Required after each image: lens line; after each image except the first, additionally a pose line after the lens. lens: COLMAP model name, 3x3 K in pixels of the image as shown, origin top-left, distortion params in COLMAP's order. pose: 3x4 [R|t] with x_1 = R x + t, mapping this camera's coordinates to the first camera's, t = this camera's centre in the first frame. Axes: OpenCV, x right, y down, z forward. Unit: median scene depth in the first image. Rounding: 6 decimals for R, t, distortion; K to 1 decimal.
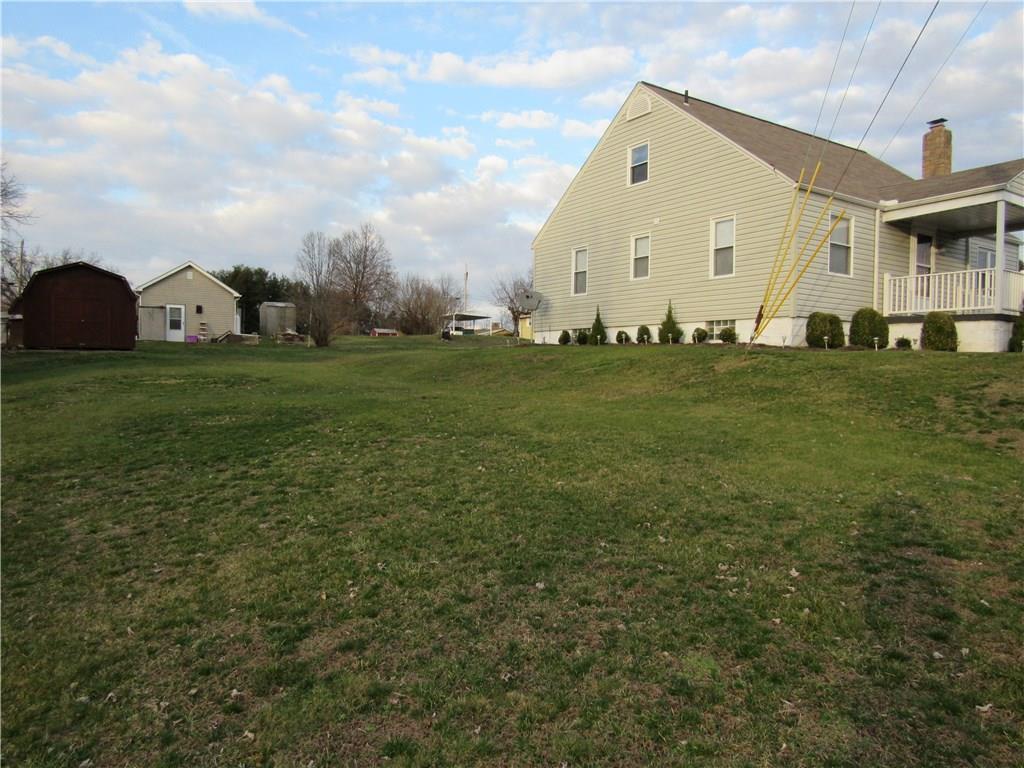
lens RADIAL K [[724.9, 0, 511.0], [0, 724.9, 384.0], [0, 0, 1]] dist [-0.014143, -0.005945]
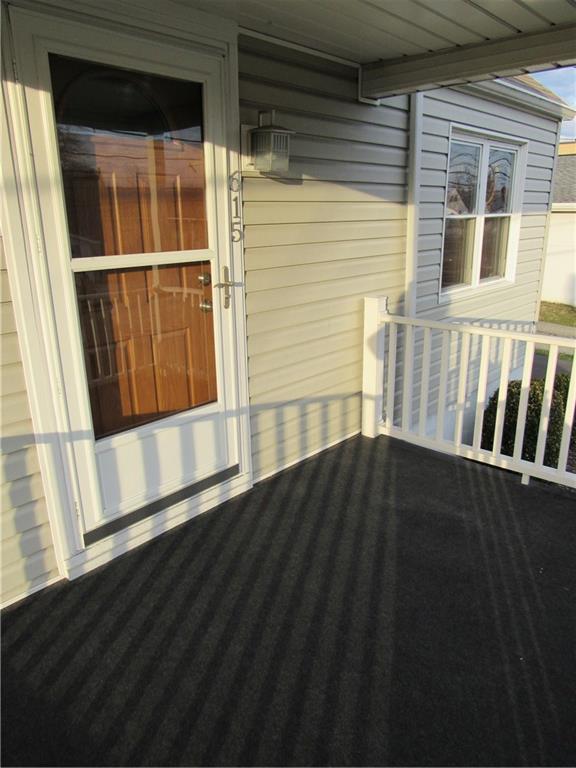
lens RADIAL K [[543.7, 0, 288.8], [0, 543.7, 382.4], [0, 0, 1]] dist [-0.014143, -0.005945]
pose [[0.970037, -0.109028, 0.217120, 0.484917], [0.041979, 0.955428, 0.292223, -0.146411], [-0.239303, -0.274353, 0.931378, 0.723194]]
